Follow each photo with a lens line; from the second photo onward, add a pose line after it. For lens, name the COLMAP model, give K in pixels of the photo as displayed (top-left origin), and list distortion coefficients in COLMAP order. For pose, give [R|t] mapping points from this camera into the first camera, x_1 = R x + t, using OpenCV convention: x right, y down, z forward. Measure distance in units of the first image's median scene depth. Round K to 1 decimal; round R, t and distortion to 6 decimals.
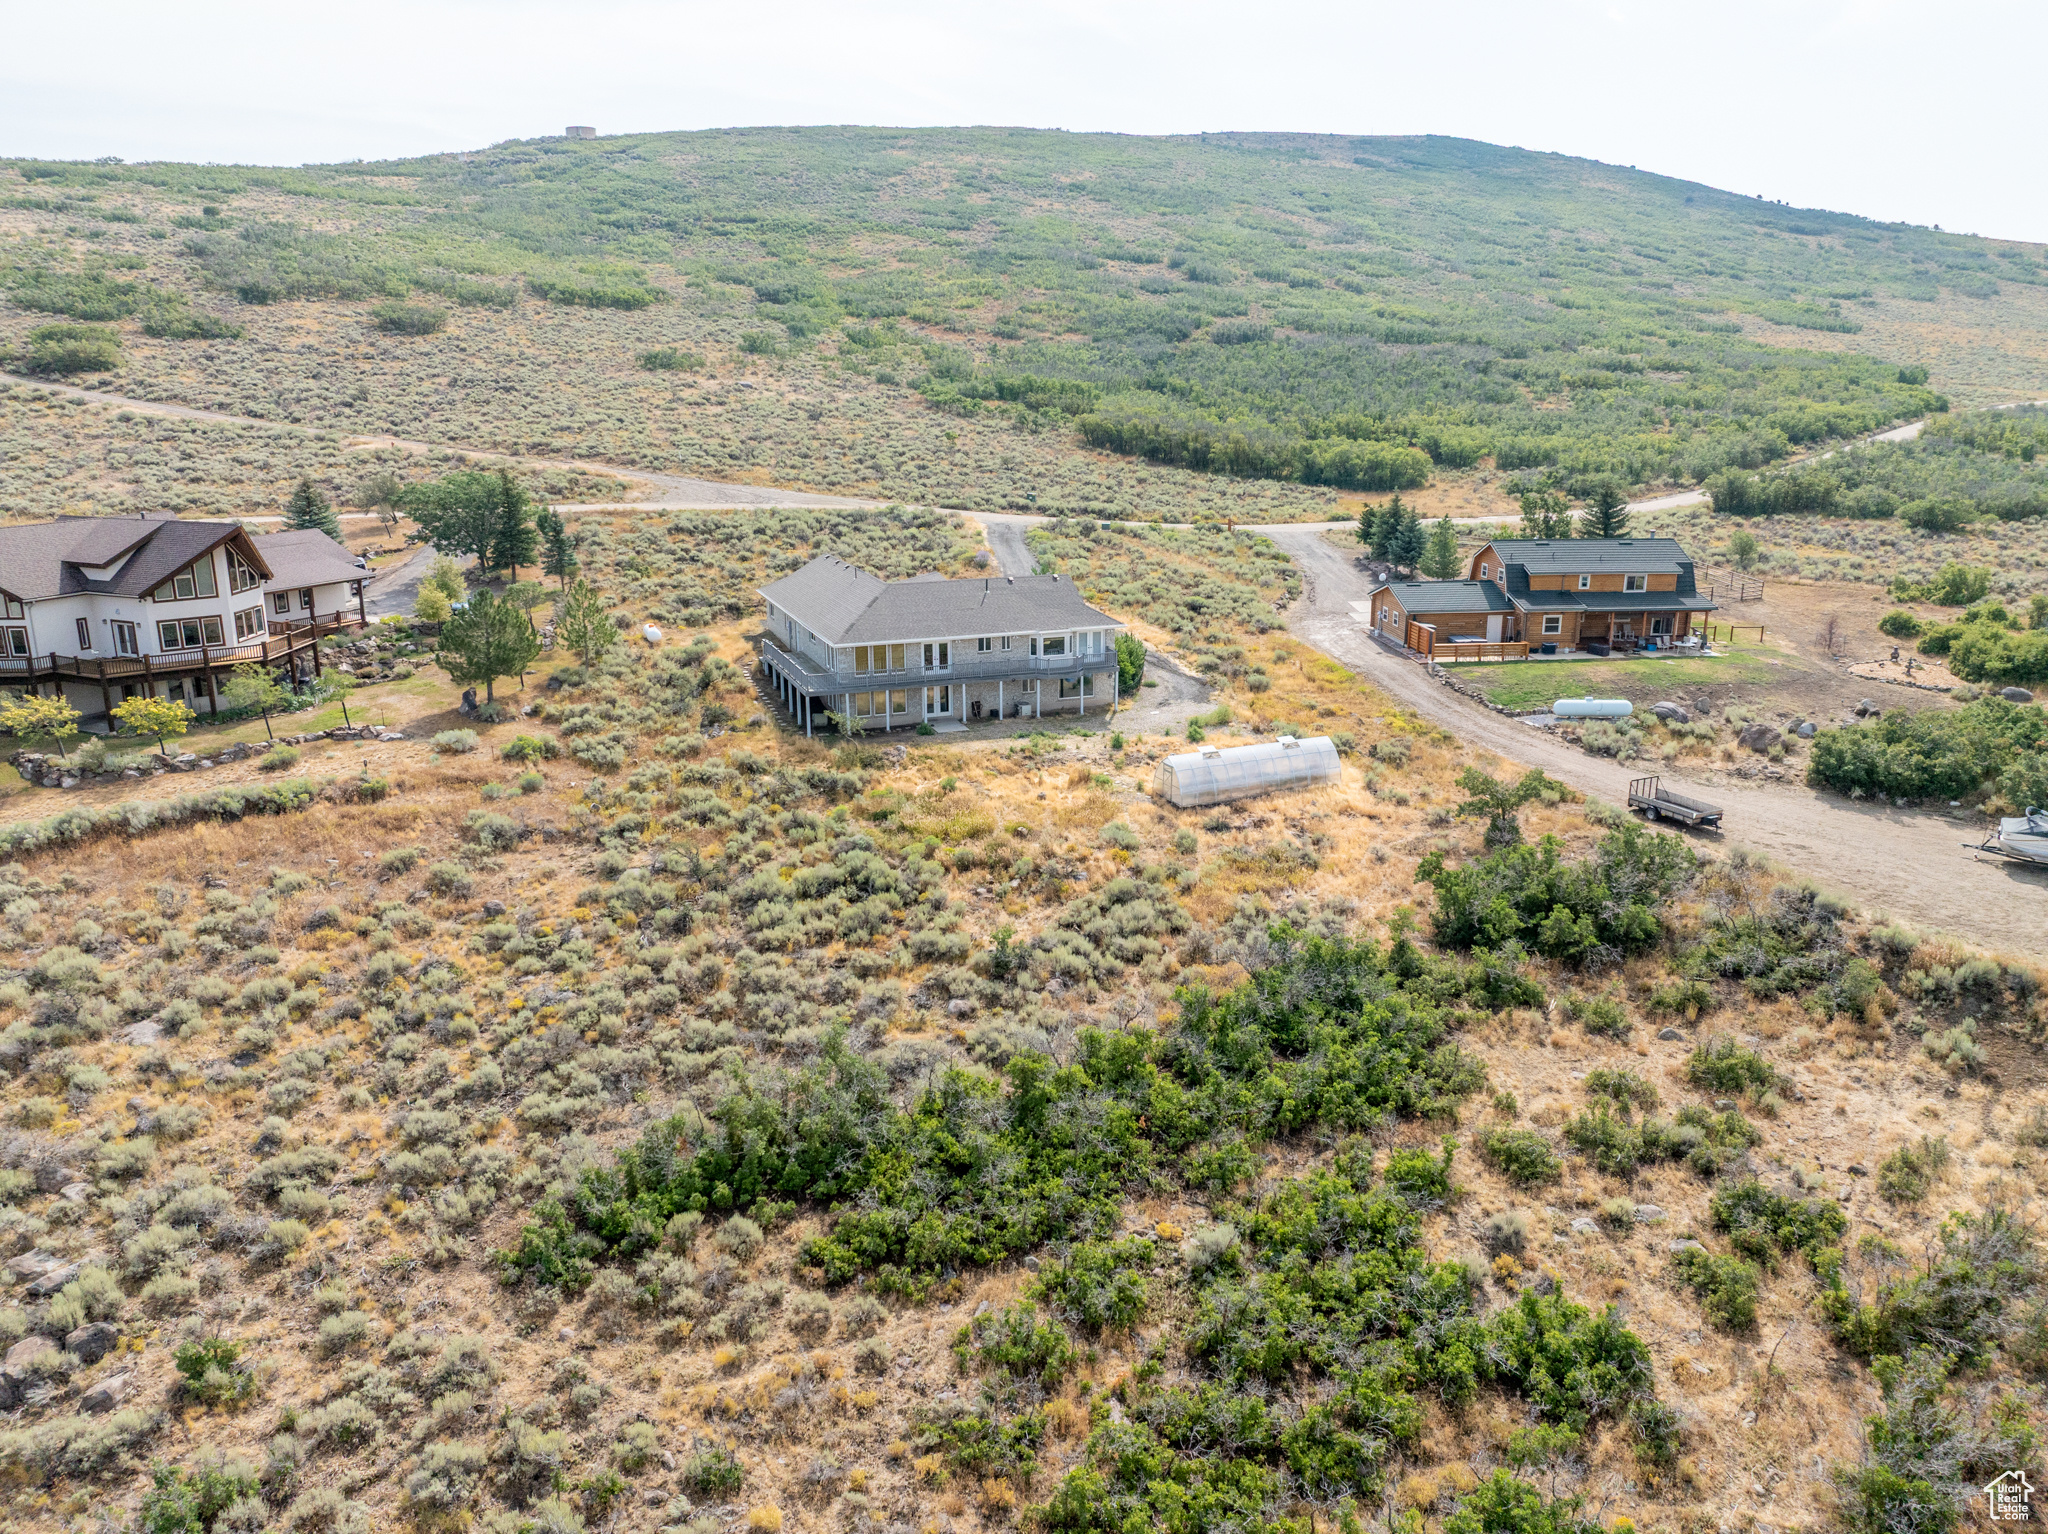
lens RADIAL K [[1444.5, 0, 1017.8], [0, 1444.5, 761.4], [0, 0, 1]] dist [-0.069932, 0.039896]
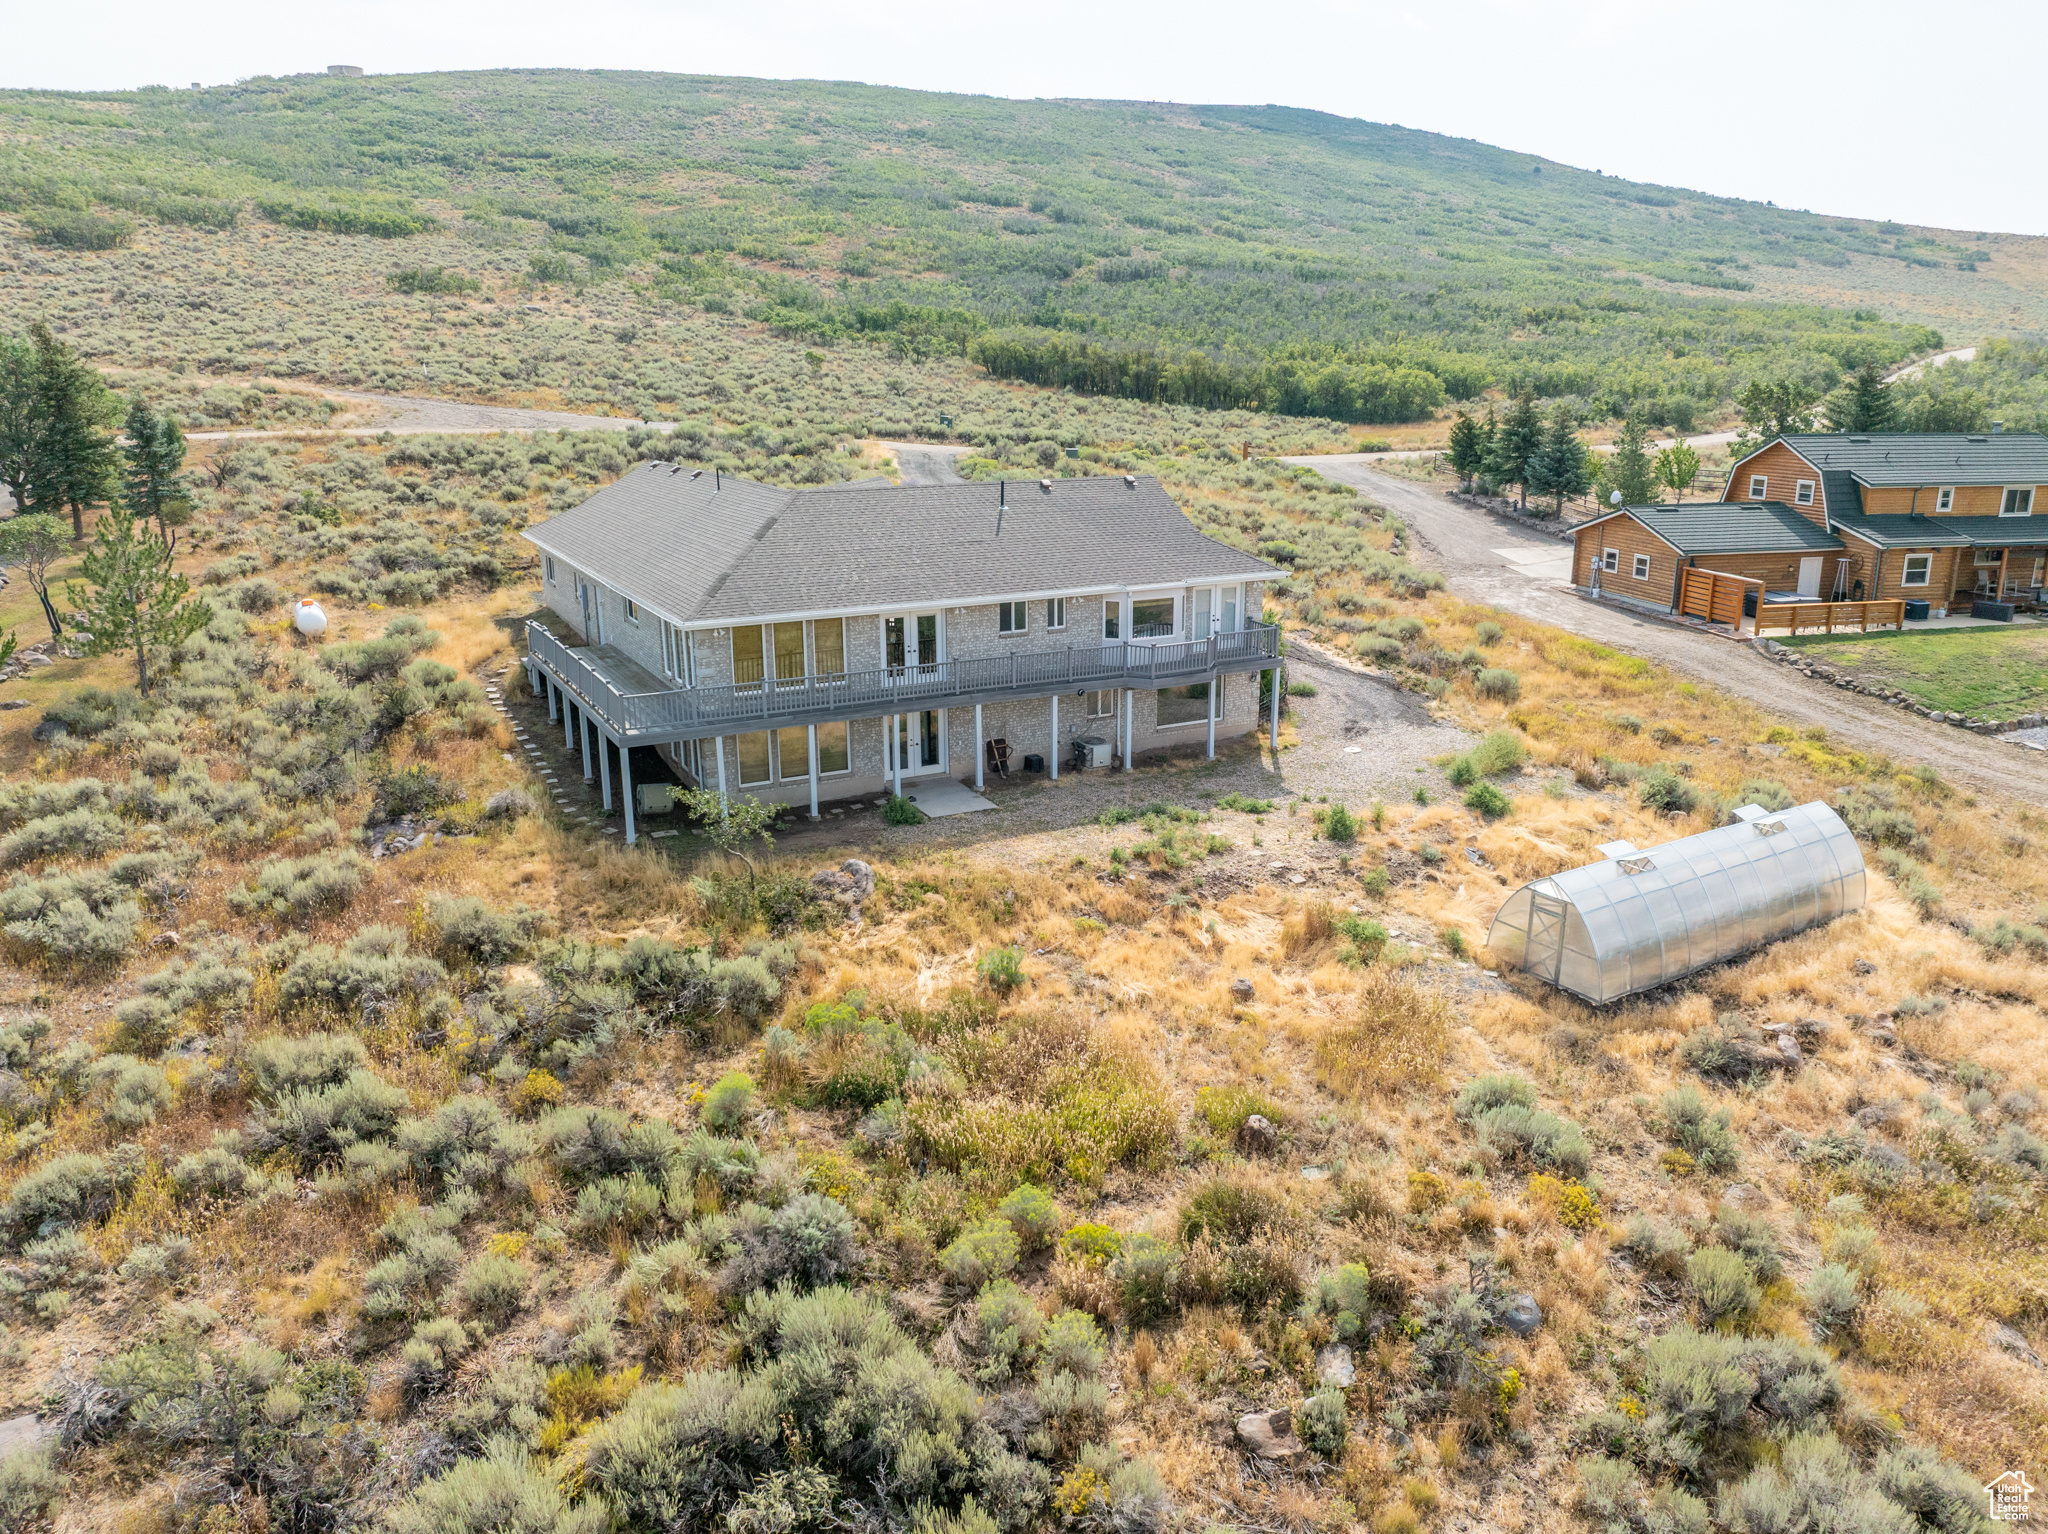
lens RADIAL K [[1444.5, 0, 1017.8], [0, 1444.5, 761.4], [0, 0, 1]] dist [-0.069932, 0.039896]
pose [[0.992469, -0.034118, 0.117646, -0.057153], [0.033973, 0.999417, 0.003244, -0.026883], [-0.117688, 0.000777, 0.993050, 0.401396]]
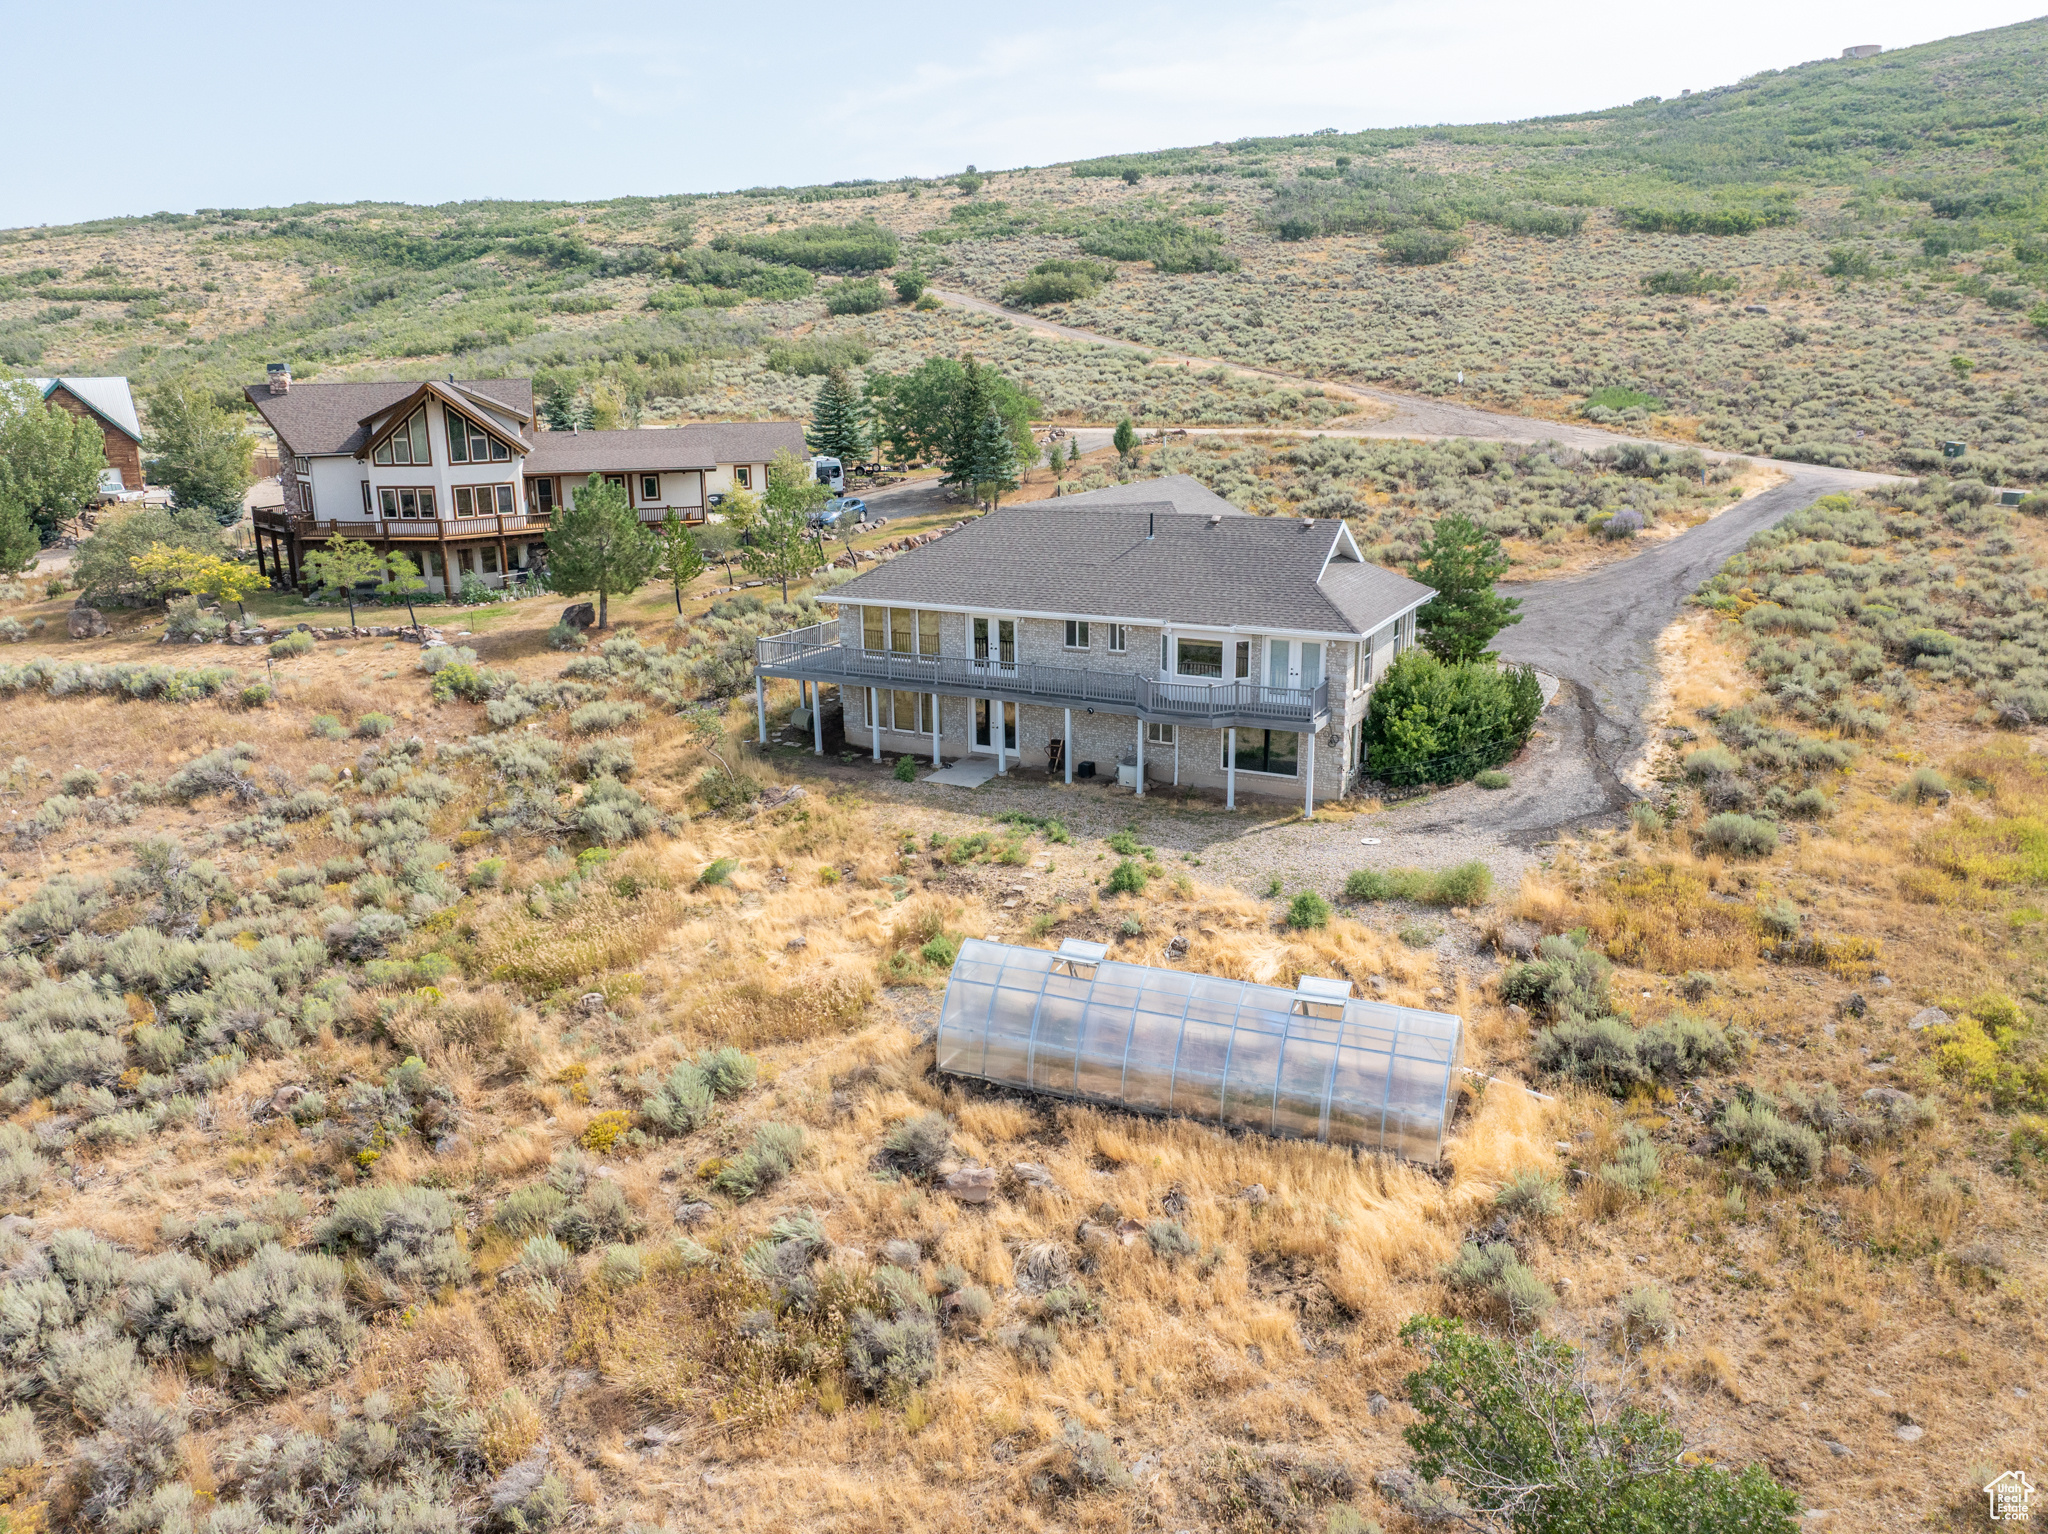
lens RADIAL K [[1444.5, 0, 1017.8], [0, 1444.5, 761.4], [0, 0, 1]] dist [-0.069932, 0.039896]
pose [[0.655996, 0.191162, -0.730155, 0.256490], [-0.185556, 0.978551, 0.089485, -0.058212], [0.731599, 0.076782, 0.677397, 0.474091]]
